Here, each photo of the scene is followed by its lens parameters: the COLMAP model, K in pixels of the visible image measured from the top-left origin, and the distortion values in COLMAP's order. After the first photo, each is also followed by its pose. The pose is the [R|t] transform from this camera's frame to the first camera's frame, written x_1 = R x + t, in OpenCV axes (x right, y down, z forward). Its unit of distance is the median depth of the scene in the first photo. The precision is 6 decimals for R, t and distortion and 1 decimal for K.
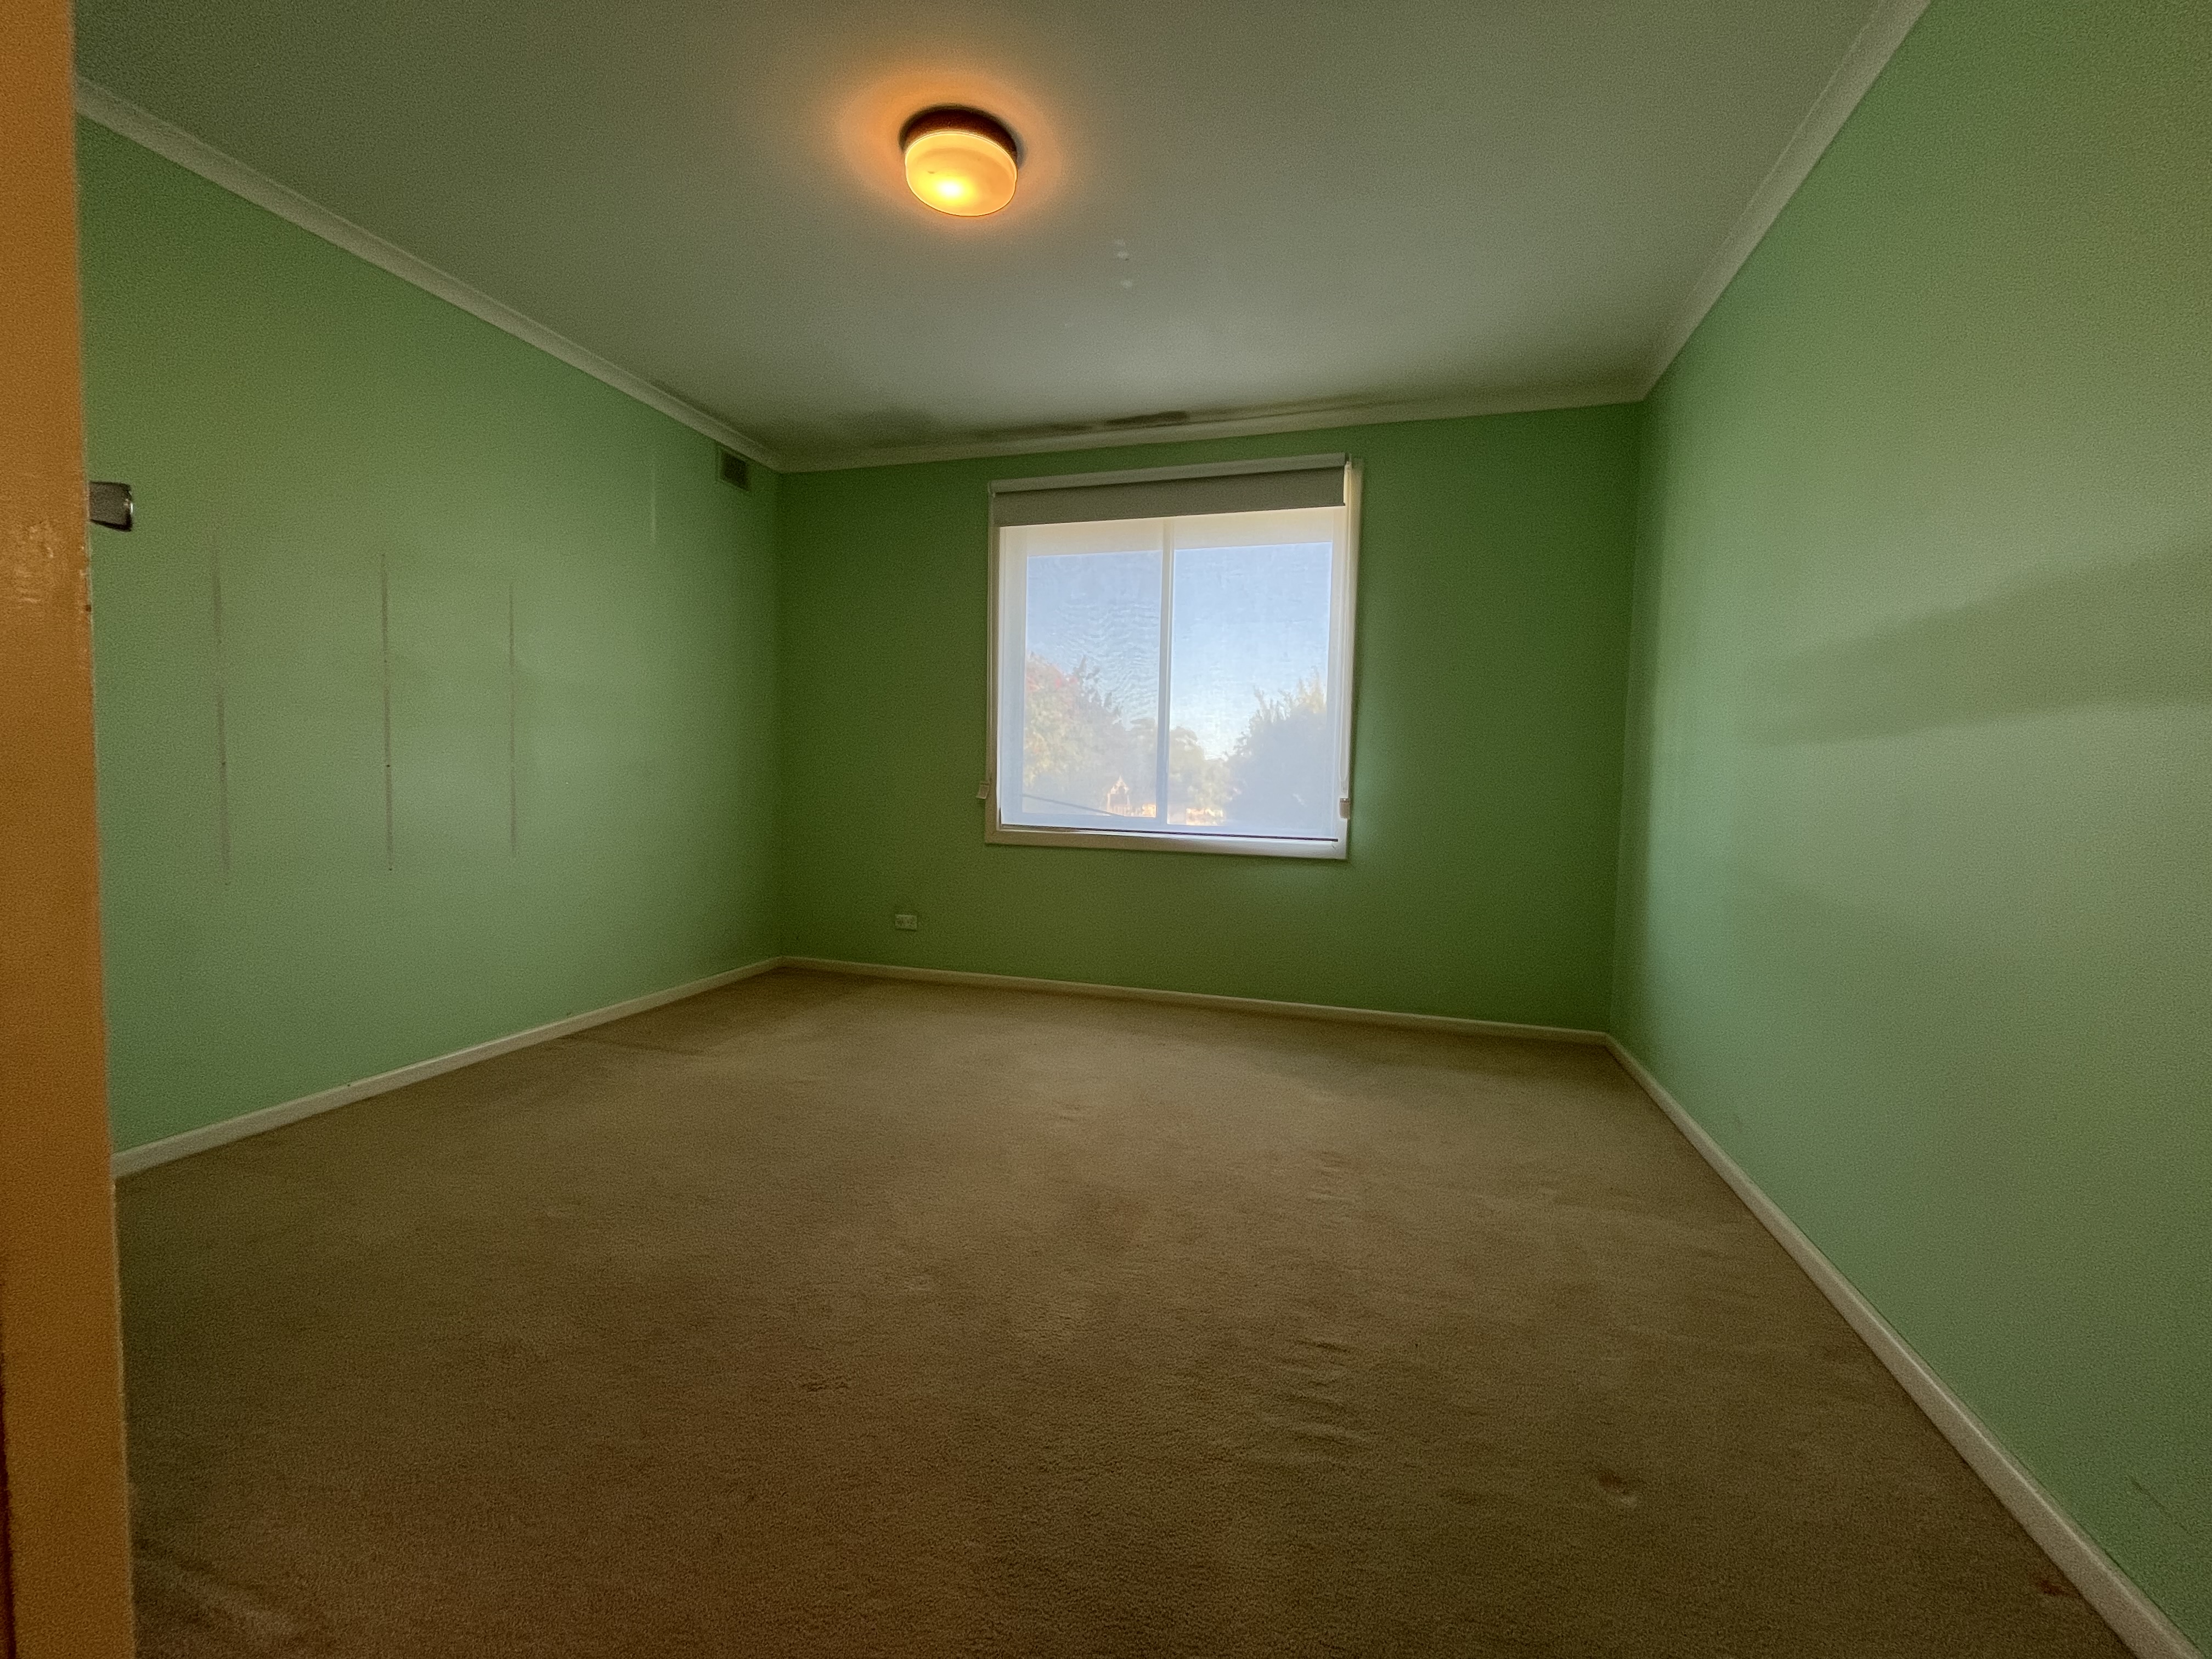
lens RADIAL K [[901.6, 0, 1096.5], [0, 901.6, 826.6], [0, 0, 1]] dist [-0.004119, 0.000199]
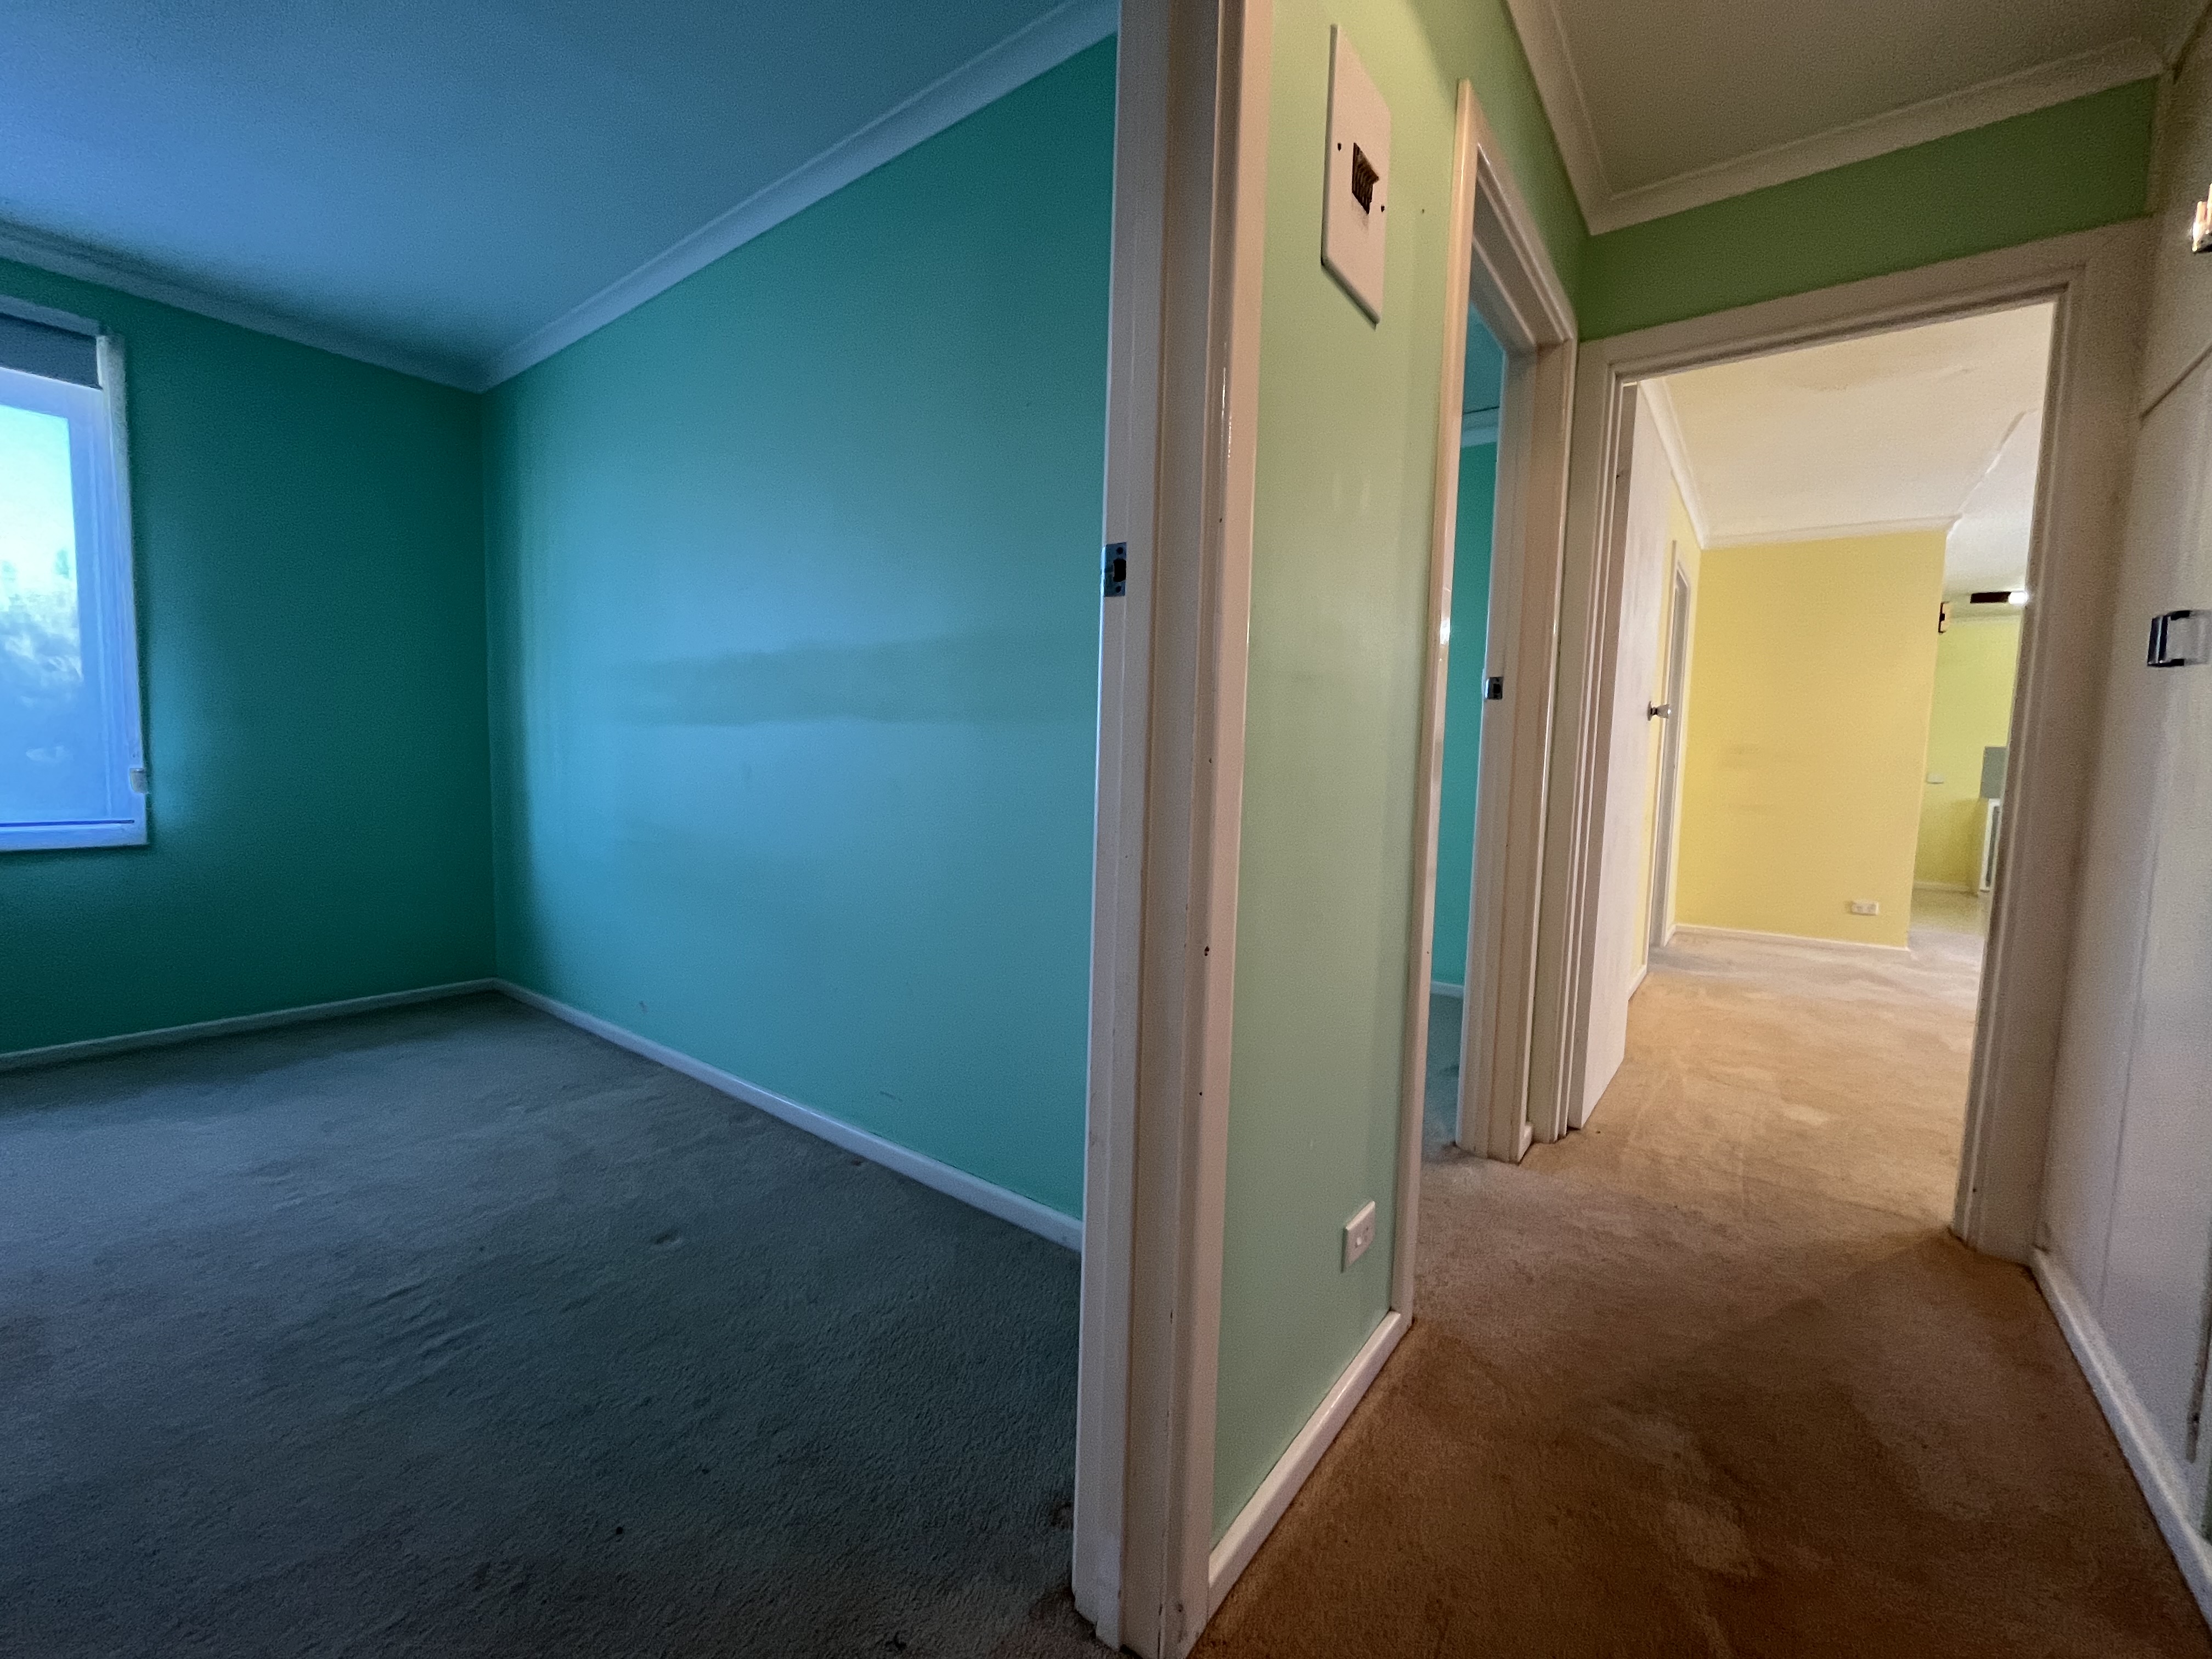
lens RADIAL K [[901.6, 0, 1096.5], [0, 901.6, 826.6], [0, 0, 1]] dist [-0.004119, 0.000199]
pose [[0.349367, -0.087381, 0.932903, -0.295544], [0.038533, 0.996140, 0.078874, -0.018561], [-0.936193, 0.008392, 0.351385, -0.111238]]
